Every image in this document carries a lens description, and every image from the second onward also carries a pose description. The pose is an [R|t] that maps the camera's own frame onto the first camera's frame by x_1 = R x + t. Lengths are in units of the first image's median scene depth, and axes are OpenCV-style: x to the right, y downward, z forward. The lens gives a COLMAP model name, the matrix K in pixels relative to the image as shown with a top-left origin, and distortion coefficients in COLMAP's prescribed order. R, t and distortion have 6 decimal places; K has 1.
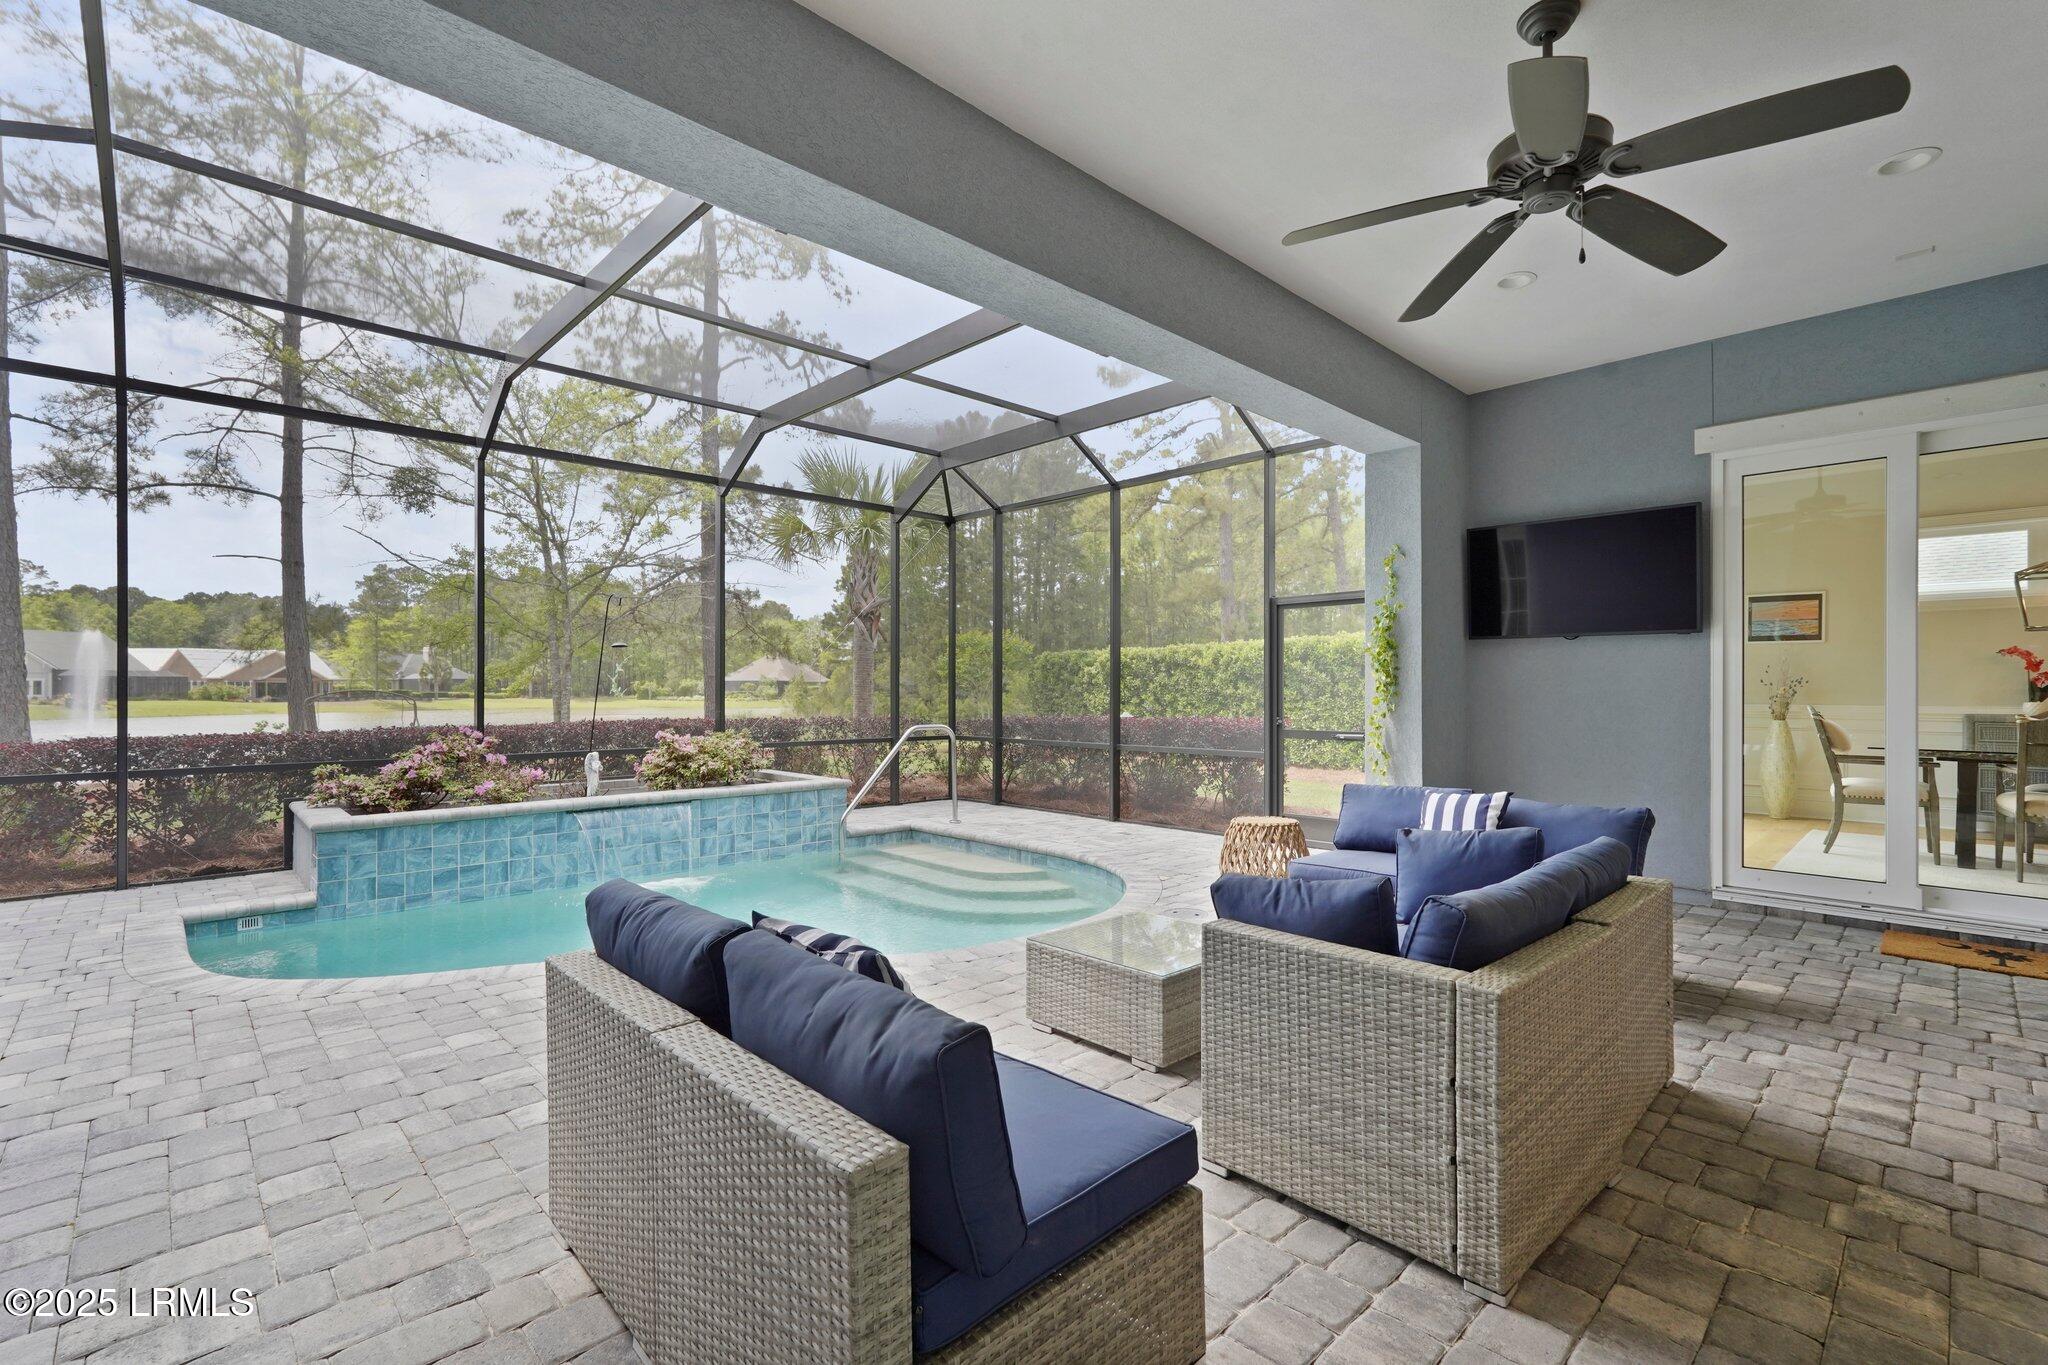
lens RADIAL K [[911.8, 0, 1017.4], [0, 911.8, 692.0], [0, 0, 1]] dist [-0.011621, 0.006621]
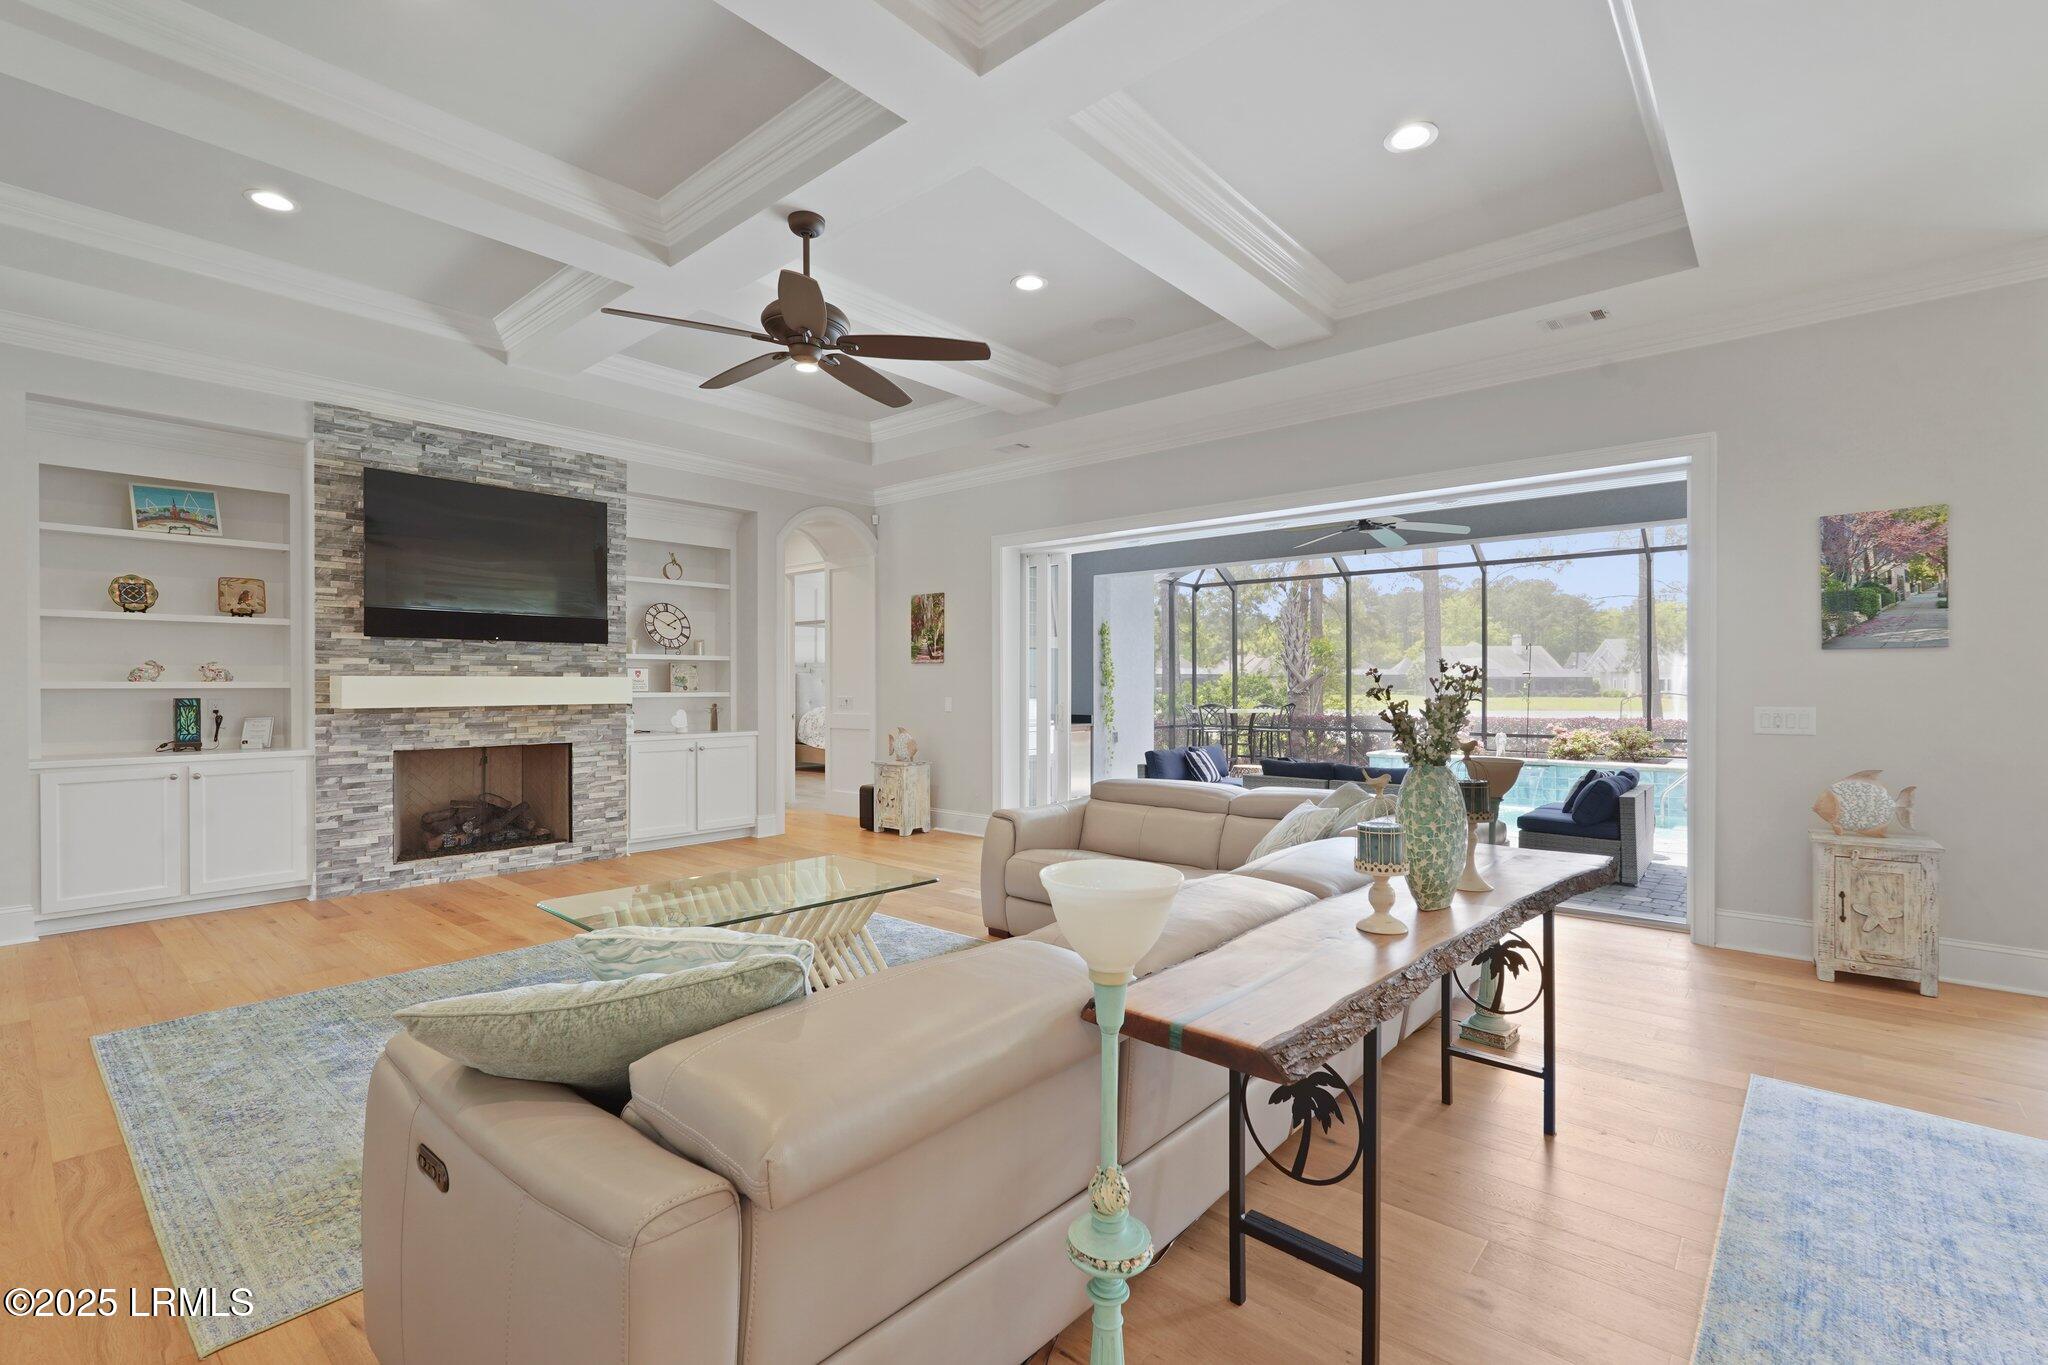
lens RADIAL K [[914.0, 0, 1019.1], [0, 914.0, 684.4], [0, 0, 1]] dist [-0.017948, 0.010814]
pose [[0.093819, -0.000343, -0.995589, 1.107566], [-0.003737, 0.999993, -0.000697, -0.022350], [0.995582, 0.003785, 0.093817, -0.112397]]
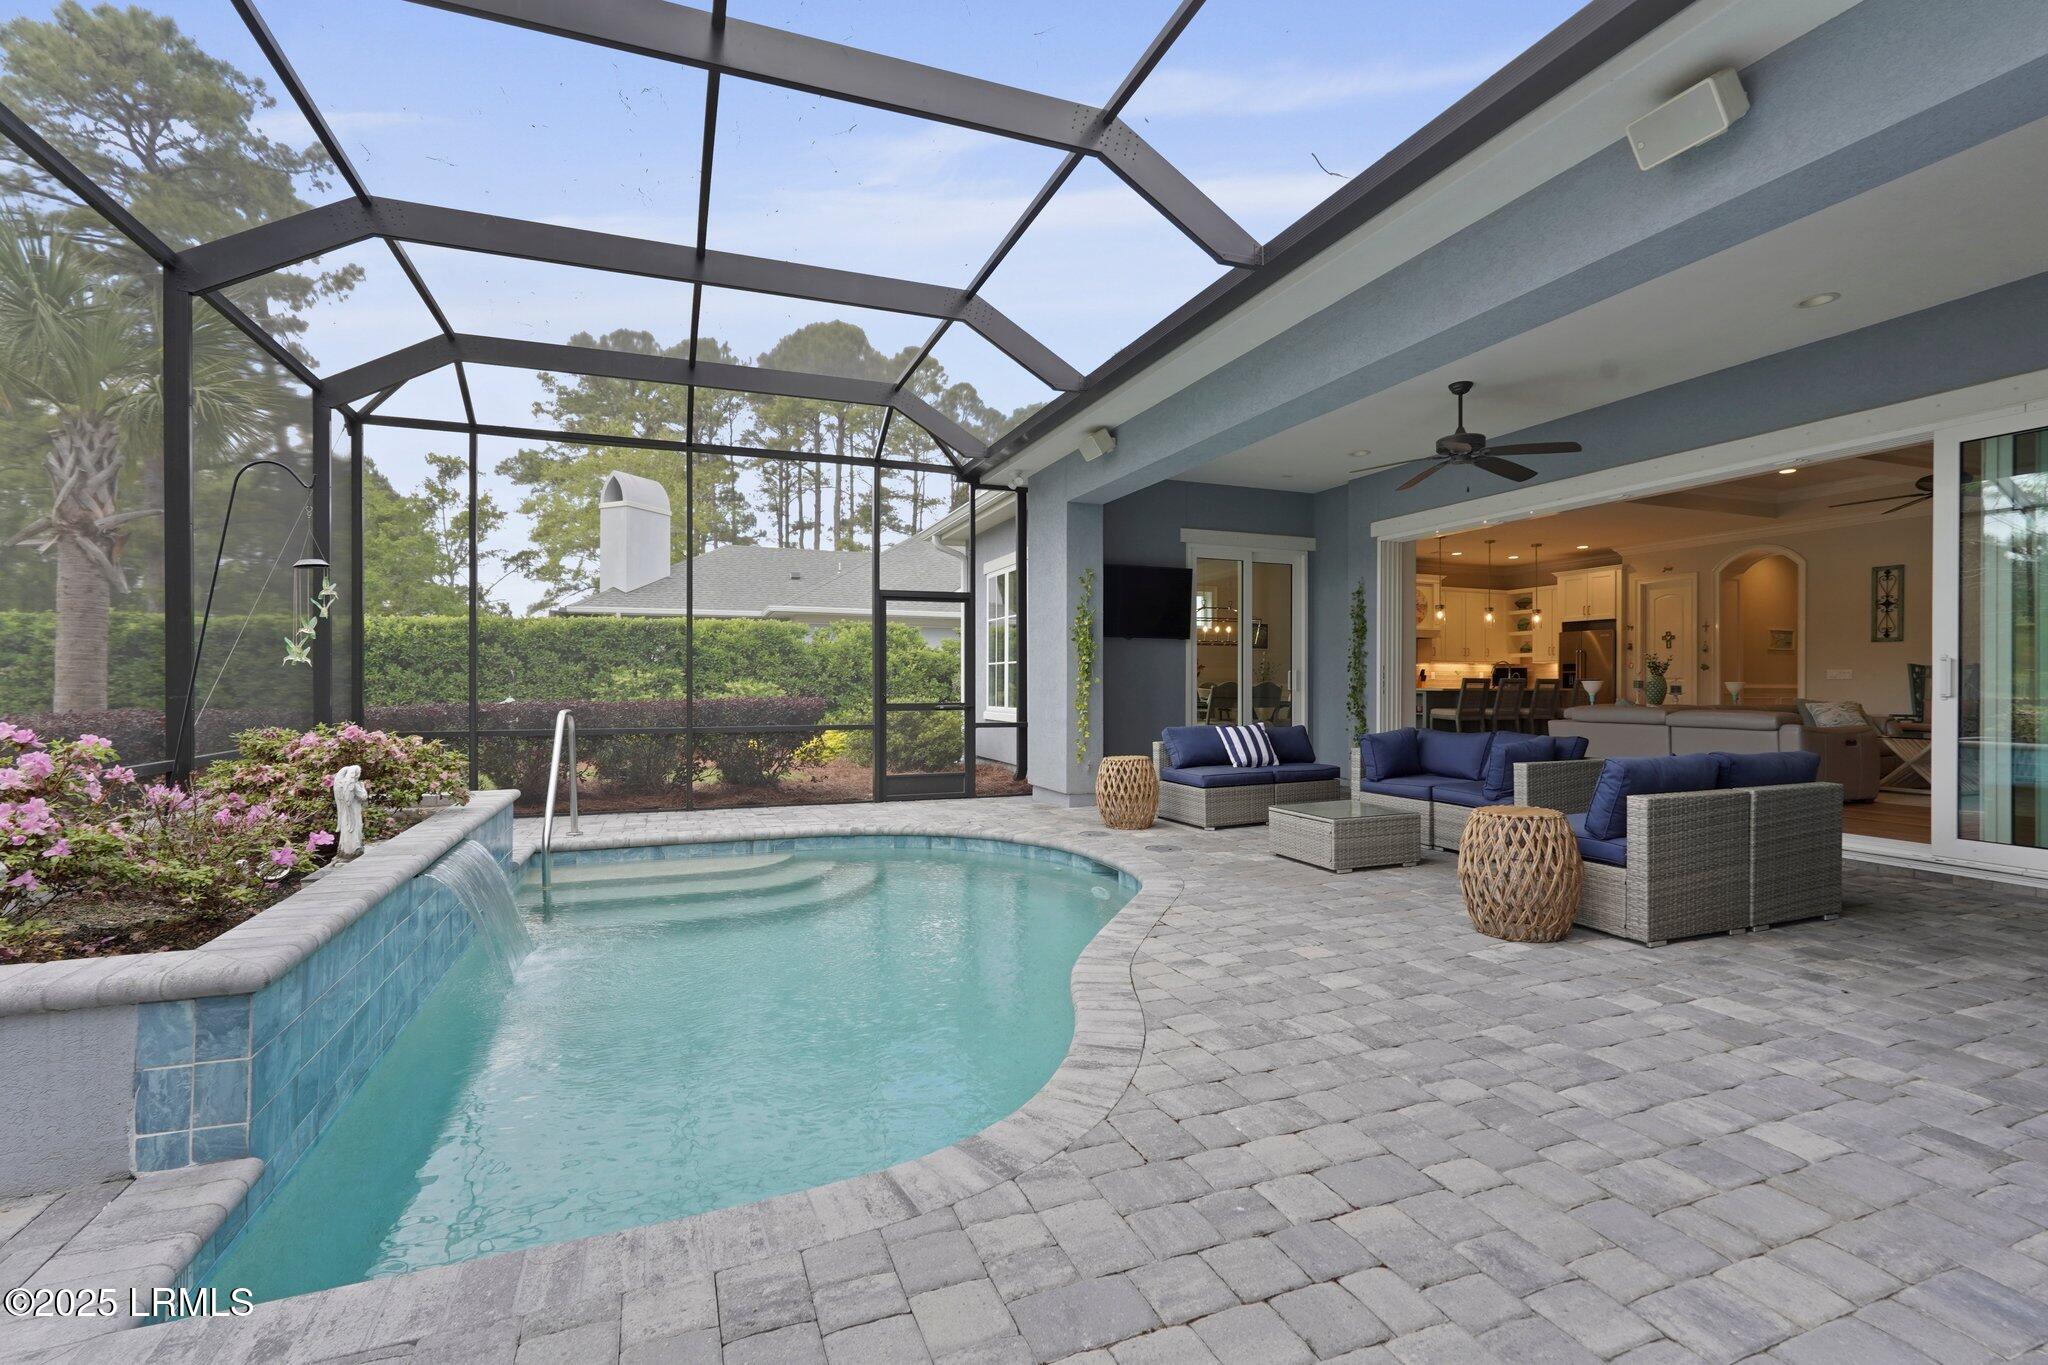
lens RADIAL K [[914.0, 0, 1019.1], [0, 914.0, 684.4], [0, 0, 1]] dist [-0.017948, 0.010814]
pose [[0.385109, -0.000562, 0.922871, -0.715314], [0.001680, 0.999999, -0.000092, 0.017296], [-0.922870, 0.001586, 0.385109, 0.390957]]
